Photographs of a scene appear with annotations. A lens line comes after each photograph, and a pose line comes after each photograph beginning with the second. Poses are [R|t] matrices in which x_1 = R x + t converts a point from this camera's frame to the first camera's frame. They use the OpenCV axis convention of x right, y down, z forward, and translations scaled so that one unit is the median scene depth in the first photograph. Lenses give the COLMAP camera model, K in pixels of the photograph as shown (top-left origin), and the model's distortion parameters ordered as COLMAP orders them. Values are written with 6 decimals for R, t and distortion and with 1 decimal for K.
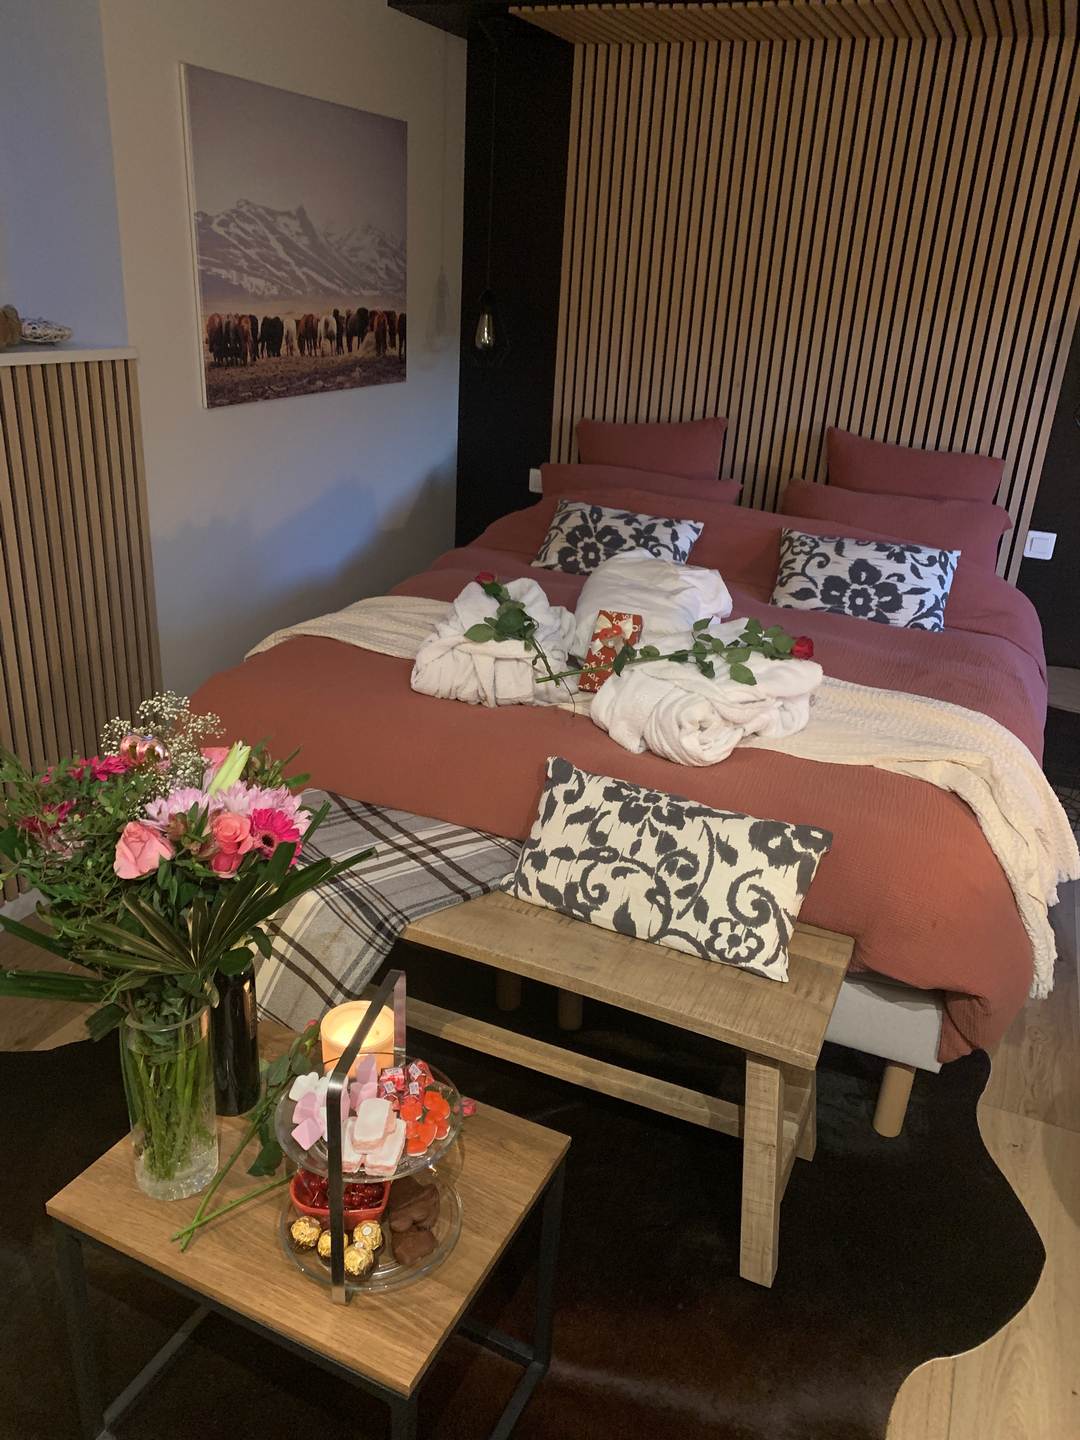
lens RADIAL K [[1100.8, 0, 537.8], [0, 1100.8, 712.3], [0, 0, 1]] dist [0.054463, -0.002639]
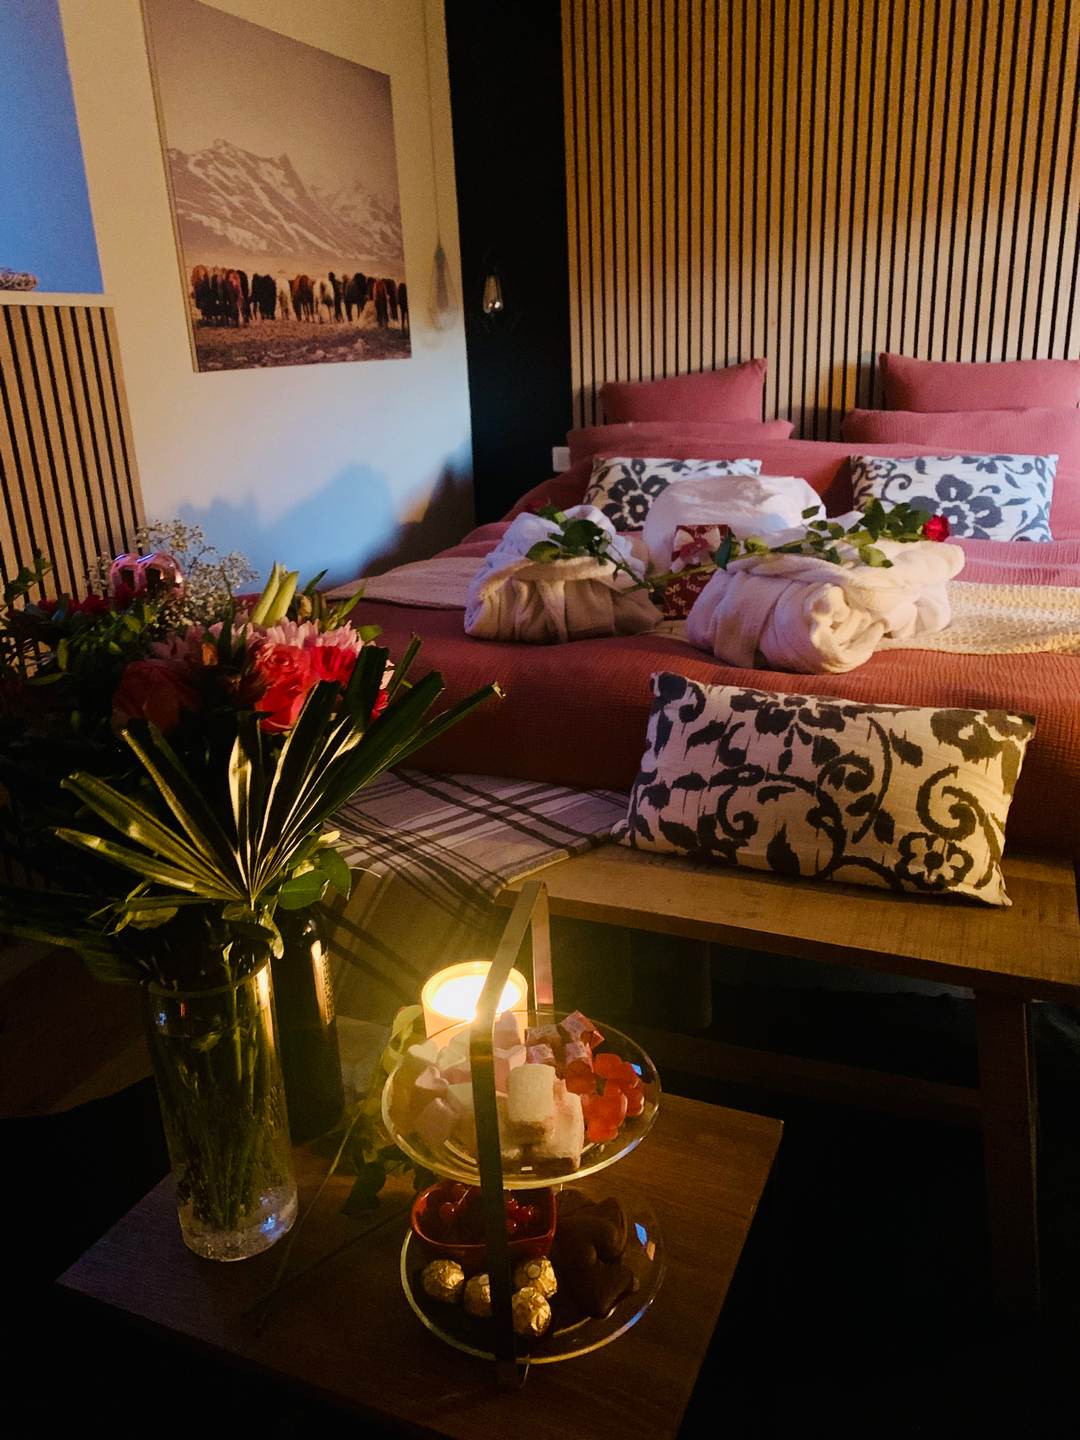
lens RADIAL K [[1105.8, 0, 540.0], [0, 1105.8, 720.0], [0, 0, 1]] dist [0.008148, -0.005635]
pose [[0.994790, -0.101105, -0.013042, -0.047966], [0.100452, 0.993986, -0.043609, 0.075671], [0.017373, 0.042072, 0.998964, 0.147022]]
